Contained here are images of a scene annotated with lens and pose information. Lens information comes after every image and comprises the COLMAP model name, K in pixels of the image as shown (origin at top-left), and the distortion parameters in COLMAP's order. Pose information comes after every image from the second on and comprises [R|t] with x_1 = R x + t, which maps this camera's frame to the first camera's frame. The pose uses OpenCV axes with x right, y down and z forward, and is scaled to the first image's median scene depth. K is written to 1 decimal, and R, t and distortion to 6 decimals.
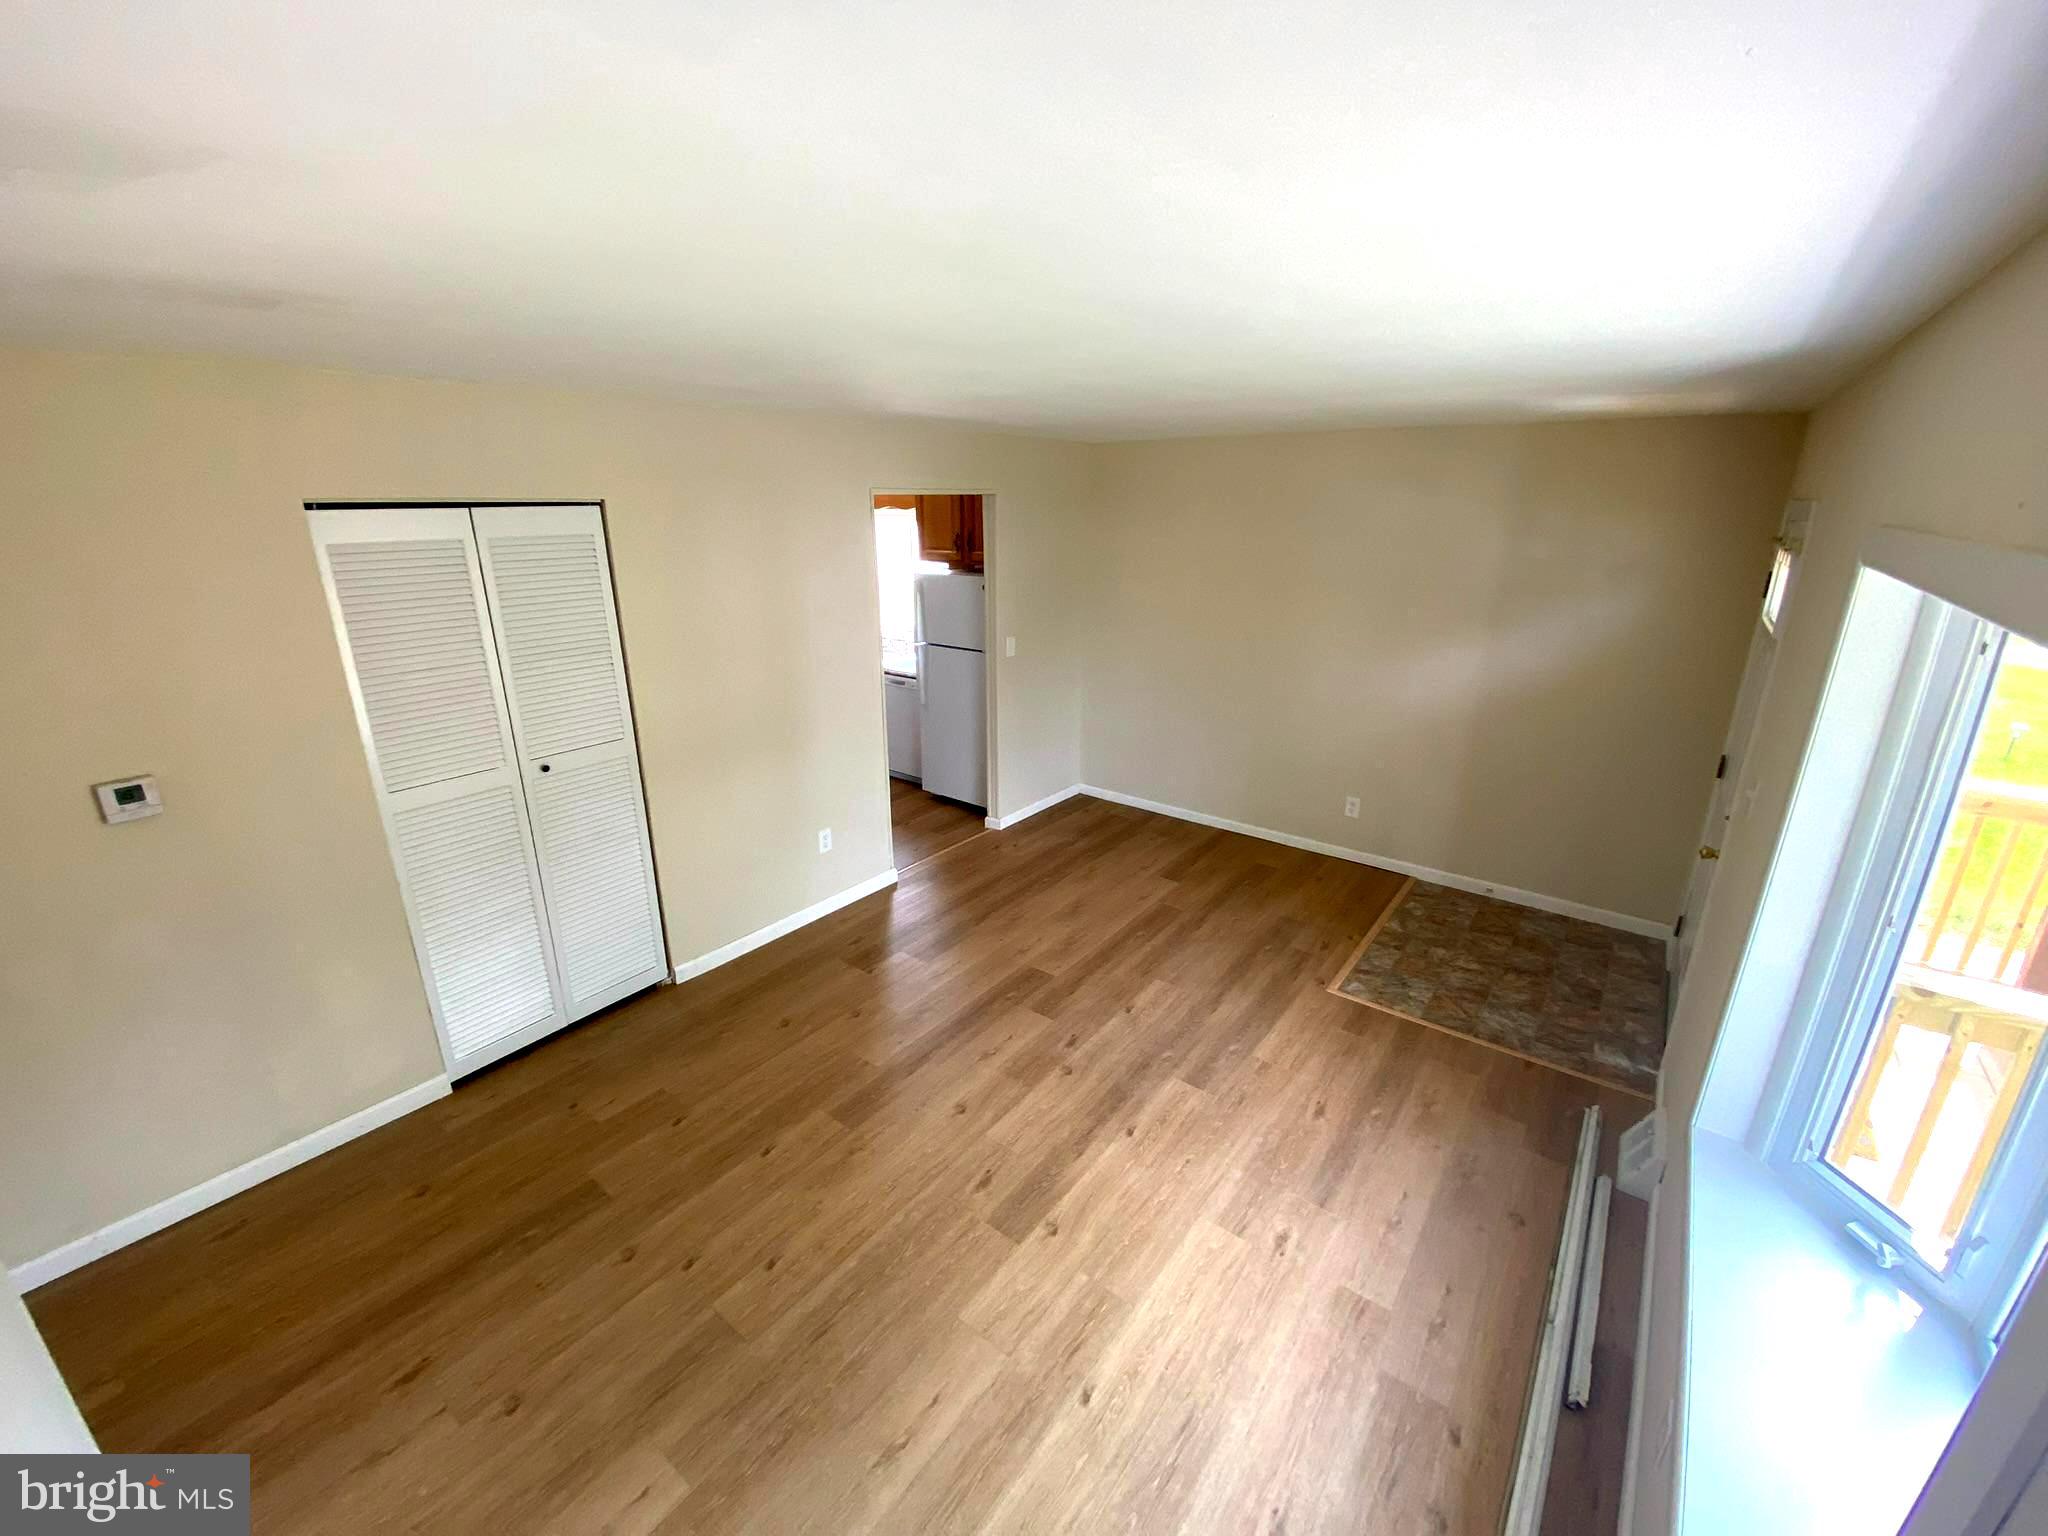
lens RADIAL K [[828.0, 0, 1020.9], [0, 828.0, 767.8], [0, 0, 1]] dist [0.001463, -0.011529]
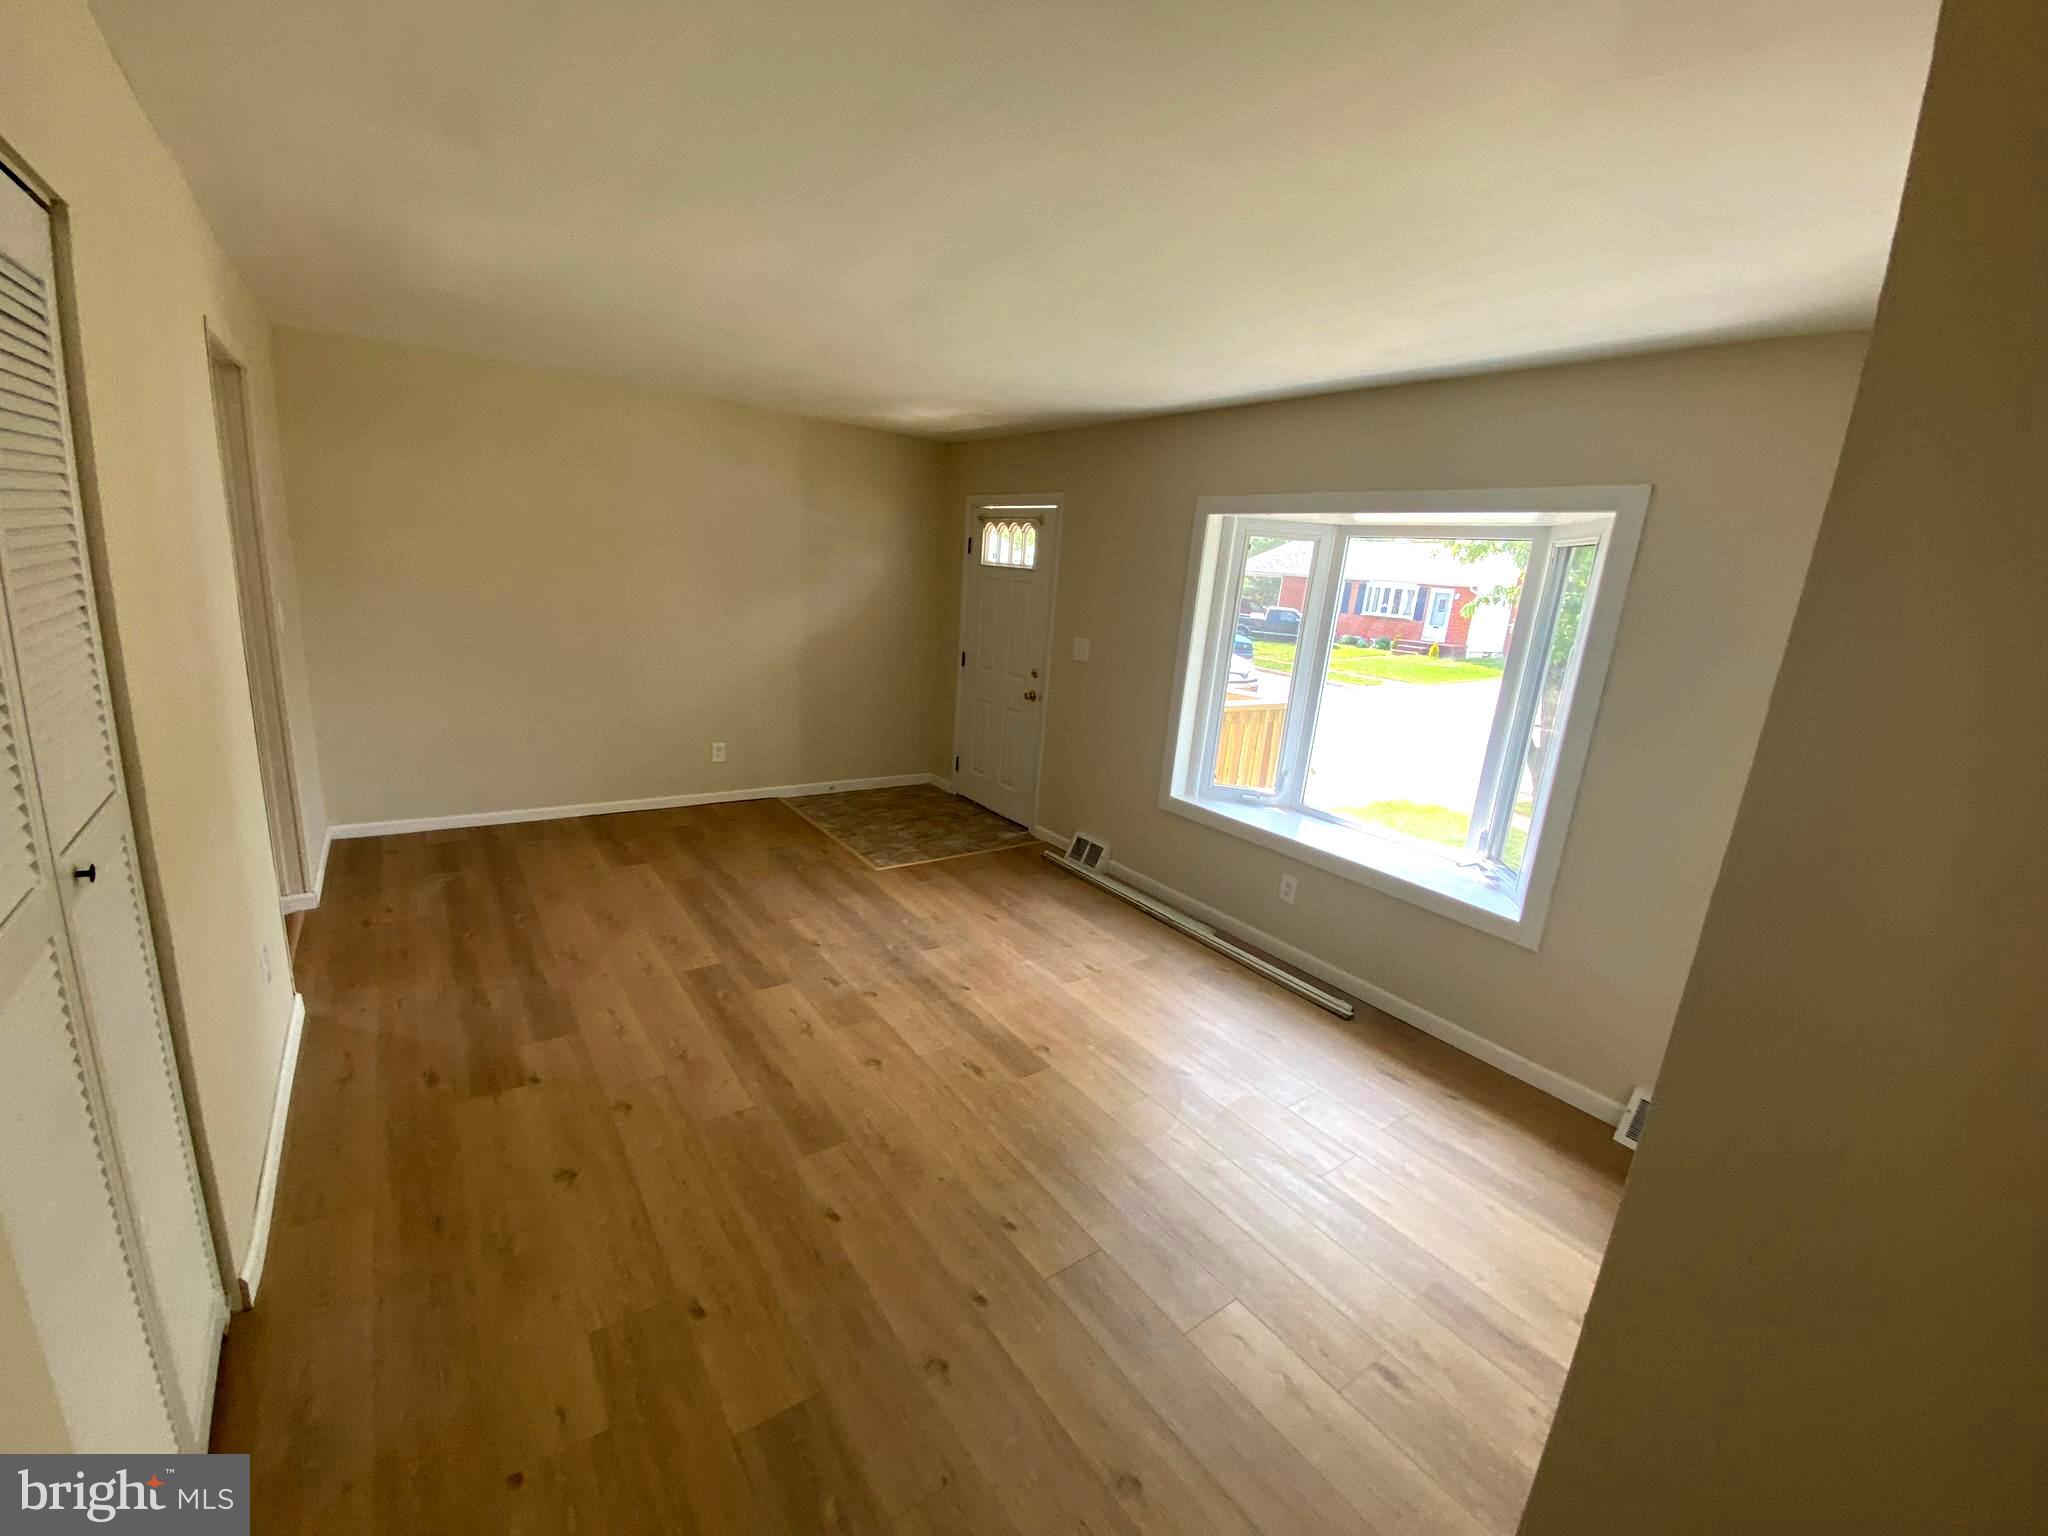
lens RADIAL K [[828.0, 0, 1031.6], [0, 828.0, 766.9], [0, 0, 1]] dist [0.001463, -0.011529]
pose [[0.274537, -0.213005, 0.937688, -0.687484], [0.230082, 0.961381, 0.151024, -0.003593], [-0.933644, 0.174284, 0.312943, 0.407592]]
